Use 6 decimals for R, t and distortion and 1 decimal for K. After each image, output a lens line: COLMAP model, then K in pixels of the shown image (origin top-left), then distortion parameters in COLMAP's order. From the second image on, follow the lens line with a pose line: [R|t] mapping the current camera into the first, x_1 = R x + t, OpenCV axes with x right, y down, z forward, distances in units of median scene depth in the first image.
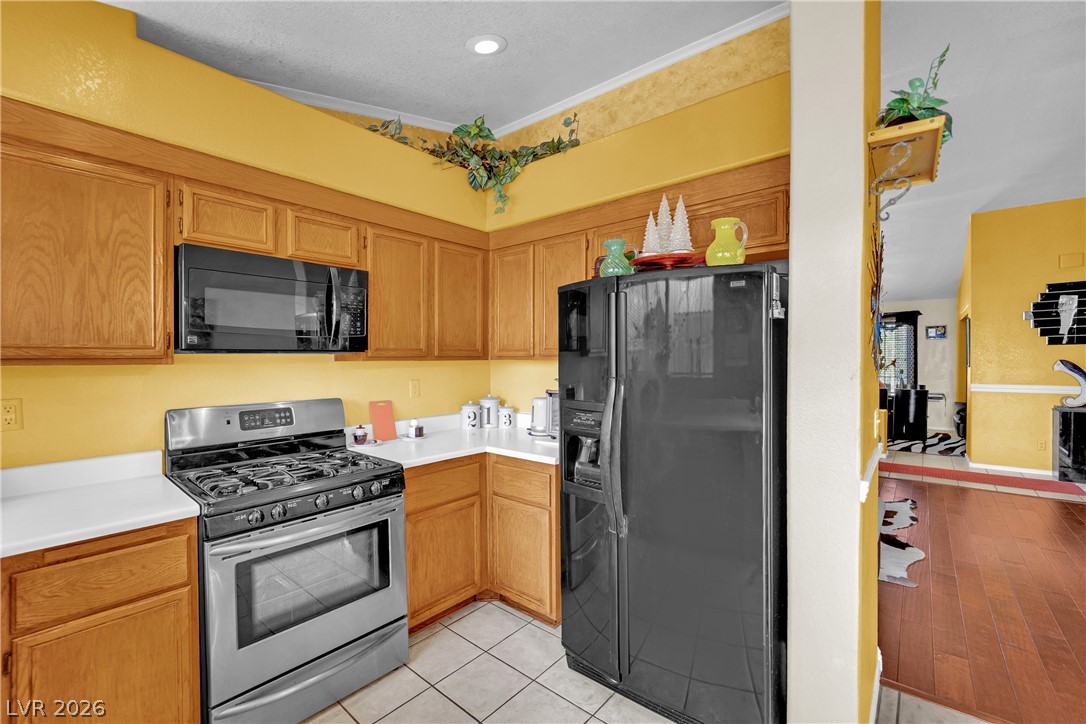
lens RADIAL K [[451.5, 0, 575.7], [0, 451.5, 352.6], [0, 0, 1]] dist [-0.017701, -0.001840]
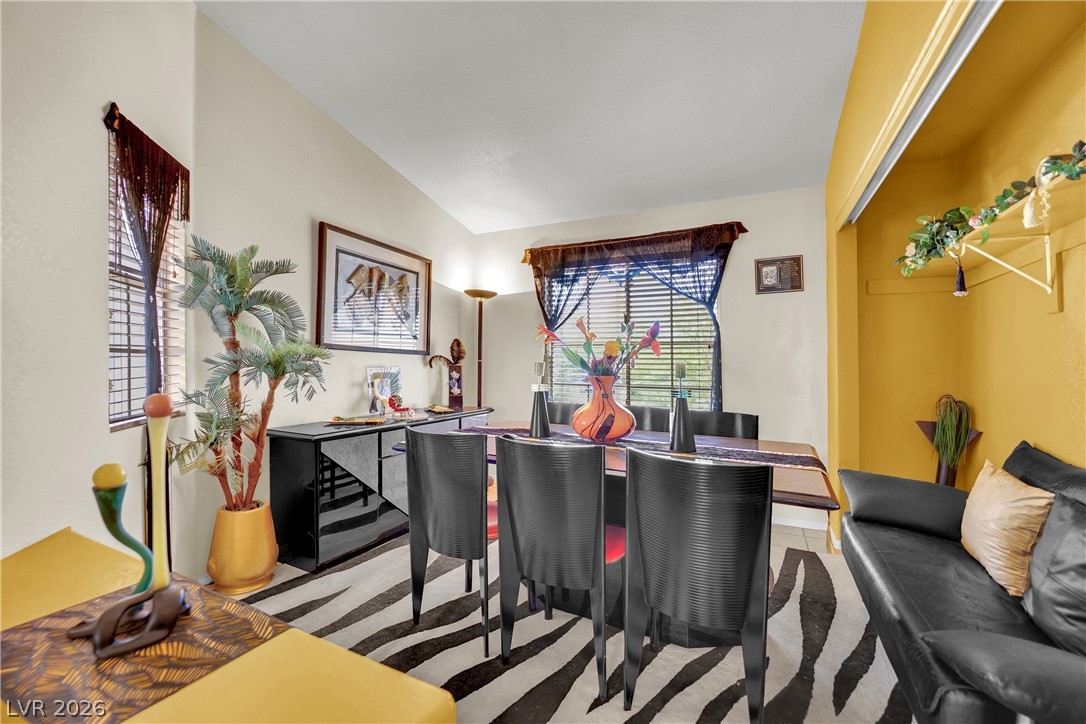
lens RADIAL K [[451.5, 0, 539.4], [0, 451.5, 363.8], [0, 0, 1]] dist [-0.017701, -0.001840]
pose [[0.972903, 0.018343, 0.230486, 1.721939], [-0.019882, 0.999793, 0.004356, 0.116177], [-0.230358, -0.008820, 0.973066, 2.224363]]
